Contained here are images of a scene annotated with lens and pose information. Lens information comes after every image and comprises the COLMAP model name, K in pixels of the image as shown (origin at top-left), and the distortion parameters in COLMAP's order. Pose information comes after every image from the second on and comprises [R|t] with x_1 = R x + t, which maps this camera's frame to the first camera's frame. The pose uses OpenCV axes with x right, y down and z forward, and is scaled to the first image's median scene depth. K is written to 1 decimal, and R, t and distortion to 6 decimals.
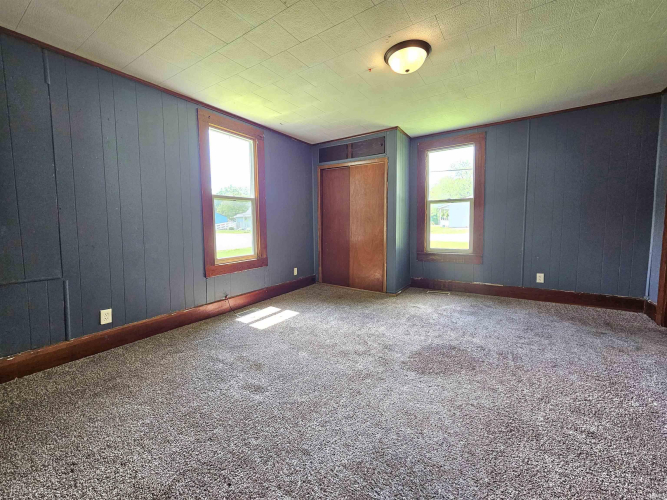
lens RADIAL K [[273.7, 0, 332.7], [0, 273.7, 248.5], [0, 0, 1]] dist [-0.003390, -0.000357]
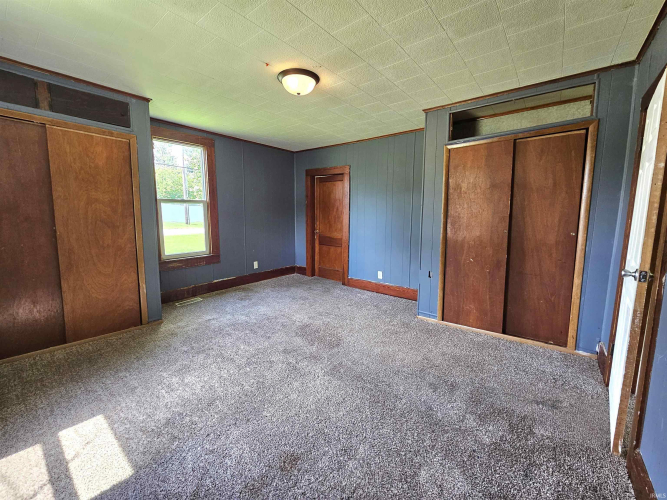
lens RADIAL K [[273.7, 0, 333.0], [0, 273.7, 247.2], [0, 0, 1]] dist [-0.003390, -0.000357]
pose [[0.094459, -0.108281, 0.989622, -0.596497], [0.081527, 0.991570, 0.100713, -0.094568], [-0.992185, 0.071168, 0.102491, 0.544752]]
